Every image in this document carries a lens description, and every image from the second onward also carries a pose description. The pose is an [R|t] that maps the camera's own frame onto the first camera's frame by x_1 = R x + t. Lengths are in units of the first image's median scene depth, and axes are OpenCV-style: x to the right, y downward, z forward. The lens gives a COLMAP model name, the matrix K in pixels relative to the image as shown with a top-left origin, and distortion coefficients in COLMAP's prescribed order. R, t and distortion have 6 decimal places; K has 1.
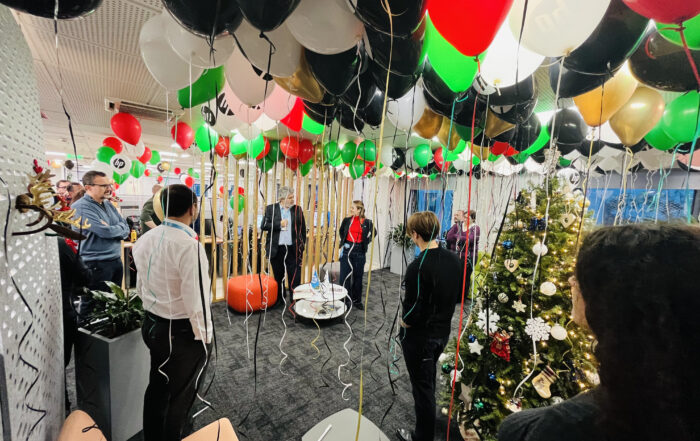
lens RADIAL K [[278.5, 0, 350.0], [0, 278.5, 220.5], [0, 0, 1]] dist [0.000257, 0.000013]
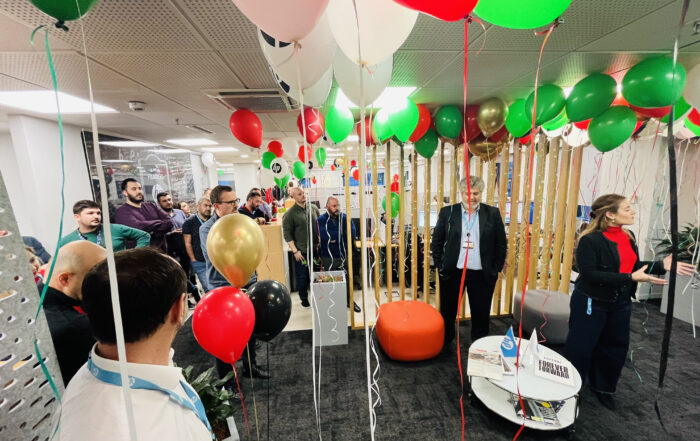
lens RADIAL K [[278.5, 0, 350.0], [0, 278.5, 220.5], [0, 0, 1]] dist [0.000257, 0.000013]
pose [[0.809269, 0.013401, -0.587285, -0.054921], [0.030533, 0.997429, 0.064834, -0.075357], [0.586644, -0.070400, 0.806779, 0.346937]]
